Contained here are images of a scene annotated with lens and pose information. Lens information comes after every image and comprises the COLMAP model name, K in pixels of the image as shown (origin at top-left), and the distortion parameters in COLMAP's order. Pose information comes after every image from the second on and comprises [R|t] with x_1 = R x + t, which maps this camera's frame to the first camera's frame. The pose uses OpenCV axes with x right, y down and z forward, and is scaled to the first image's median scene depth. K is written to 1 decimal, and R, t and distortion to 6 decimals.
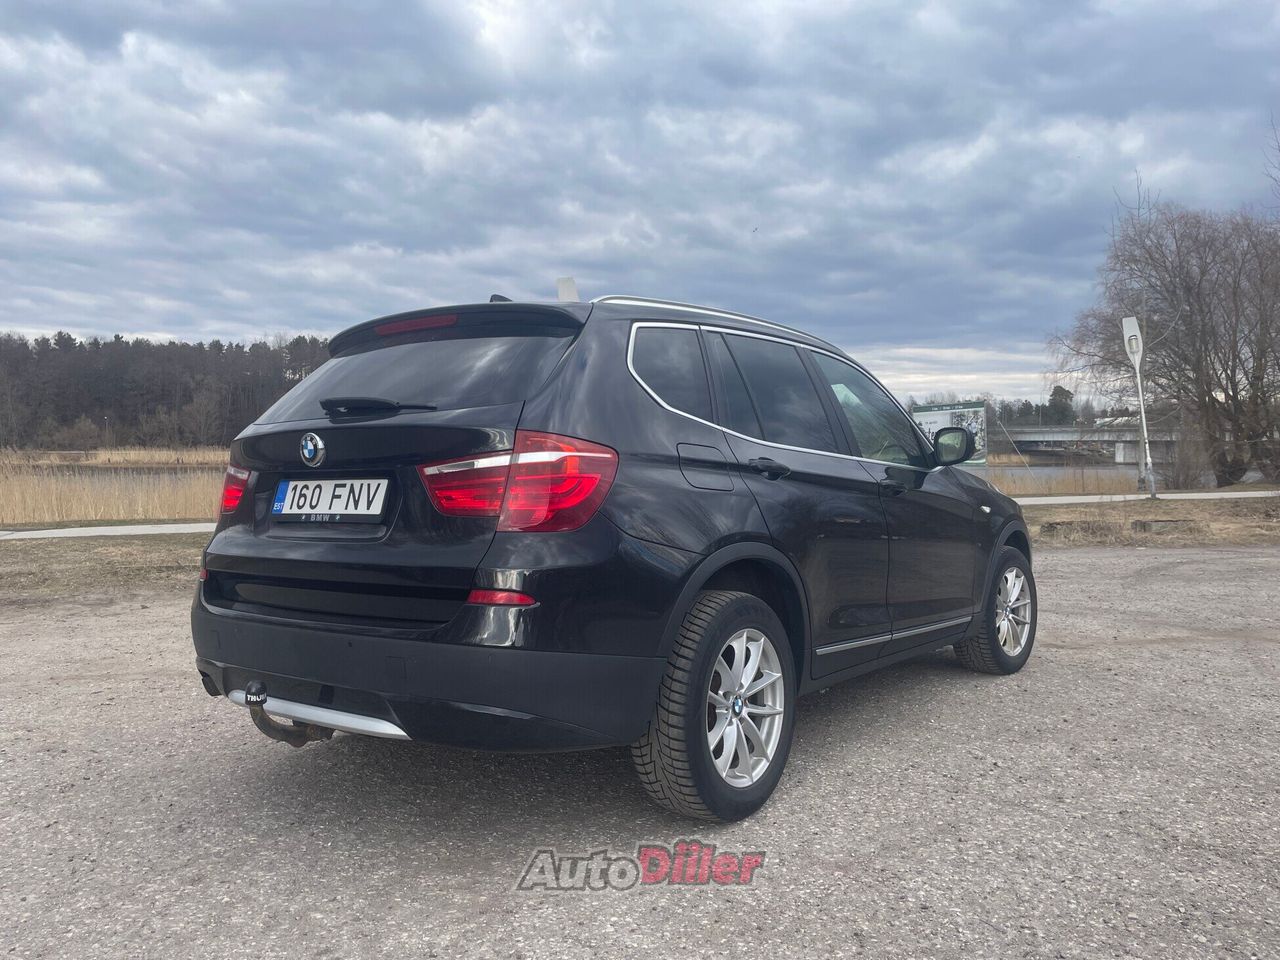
lens RADIAL K [[983.1, 0, 638.4], [0, 983.1, 475.4], [0, 0, 1]] dist [0.098805, -0.126678]
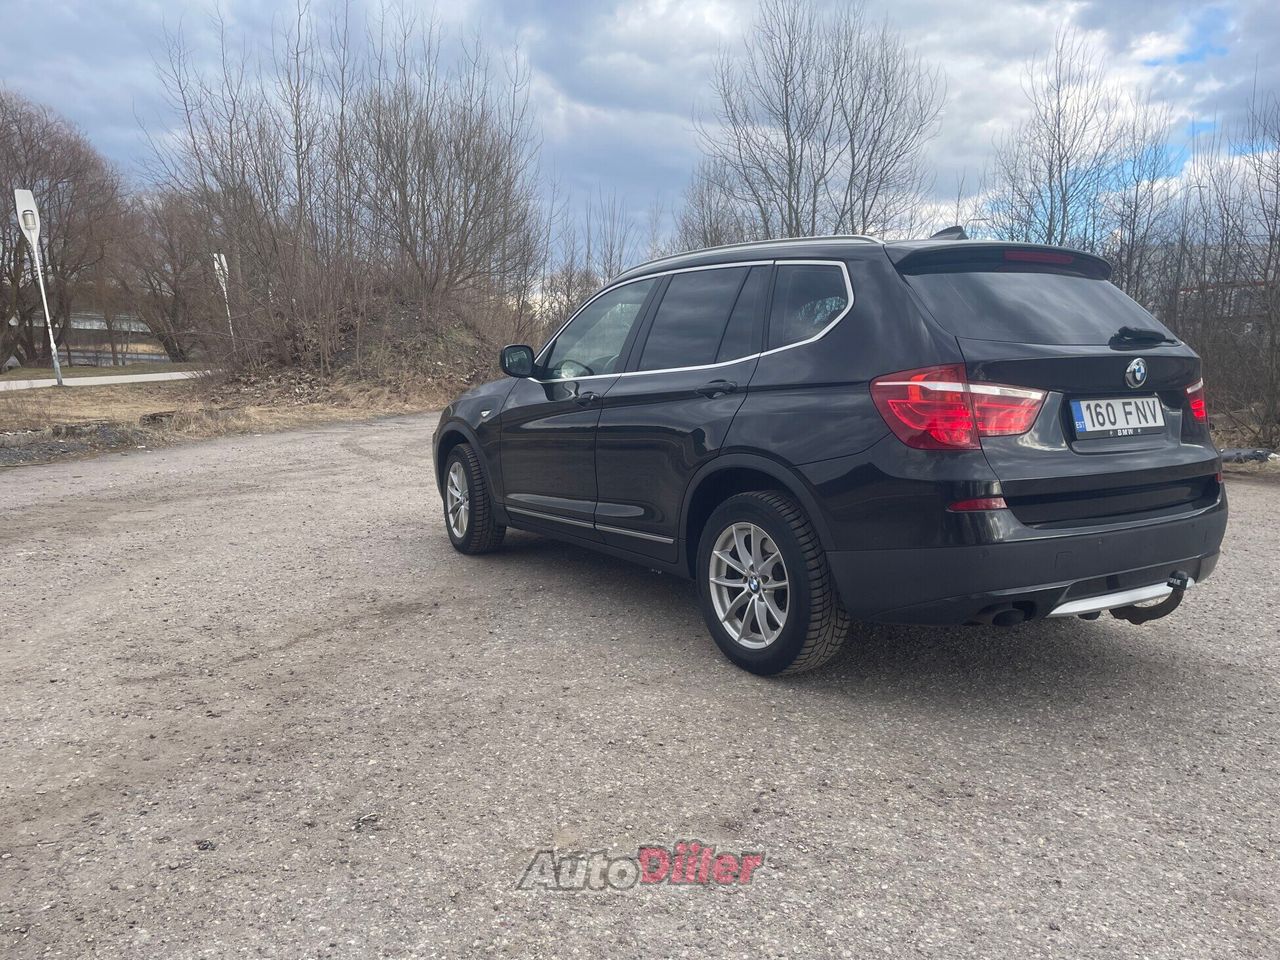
lens RADIAL K [[983.1, 0, 638.4], [0, 983.1, 475.4], [0, 0, 1]] dist [0.098805, -0.126678]
pose [[0.335276, -0.097656, 0.937045, -0.089057], [-0.013651, 0.994005, 0.108477, -0.001419], [-0.942021, -0.049161, 0.331933, 0.063669]]
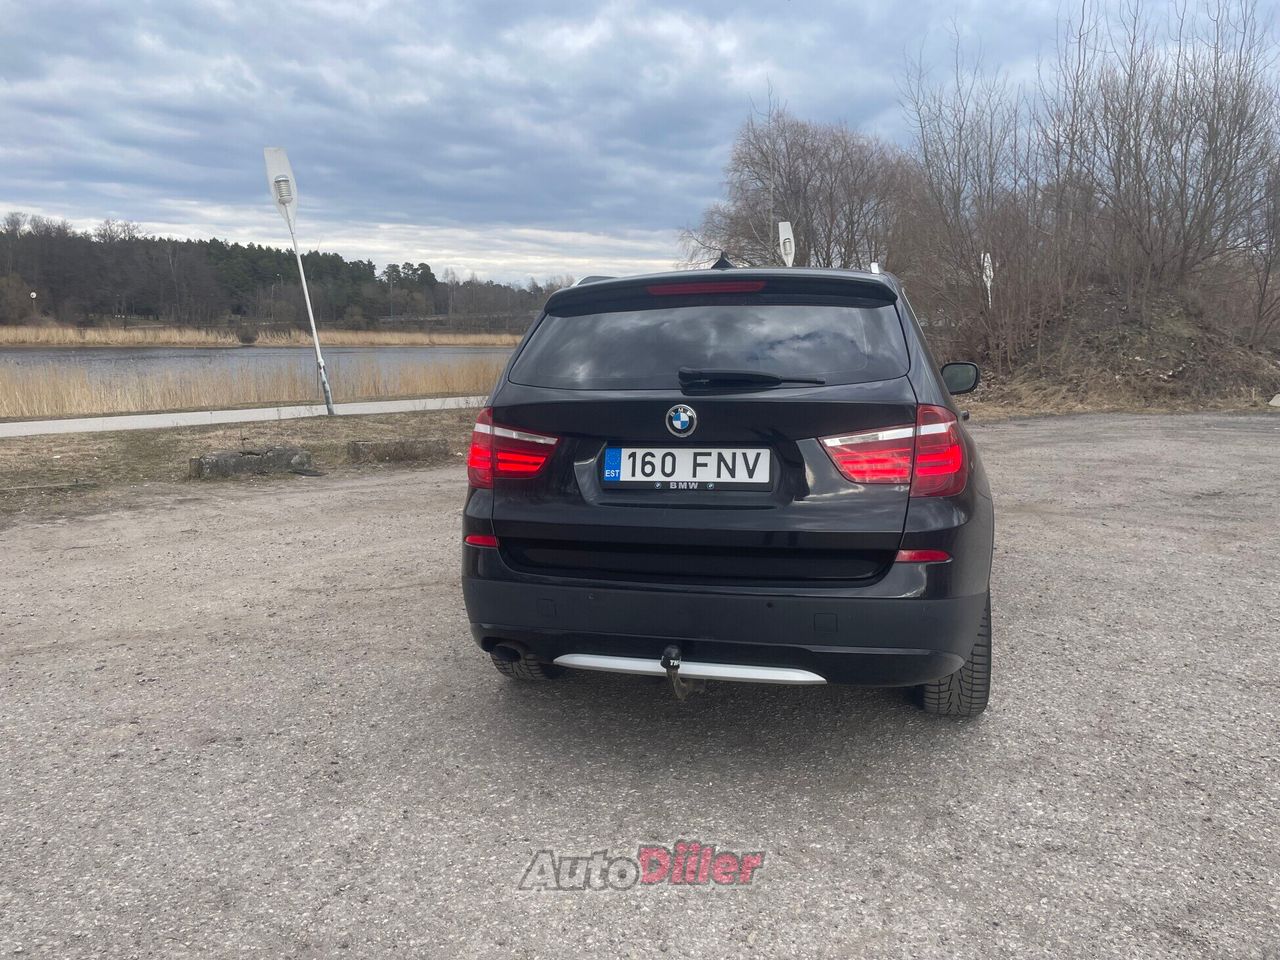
lens RADIAL K [[983.1, 0, 638.4], [0, 983.1, 475.4], [0, 0, 1]] dist [0.098805, -0.126678]
pose [[0.922267, -0.049915, 0.383316, -0.042179], [0.002572, 0.992398, 0.123042, -0.005257], [-0.386544, -0.112492, 0.915385, 0.004337]]
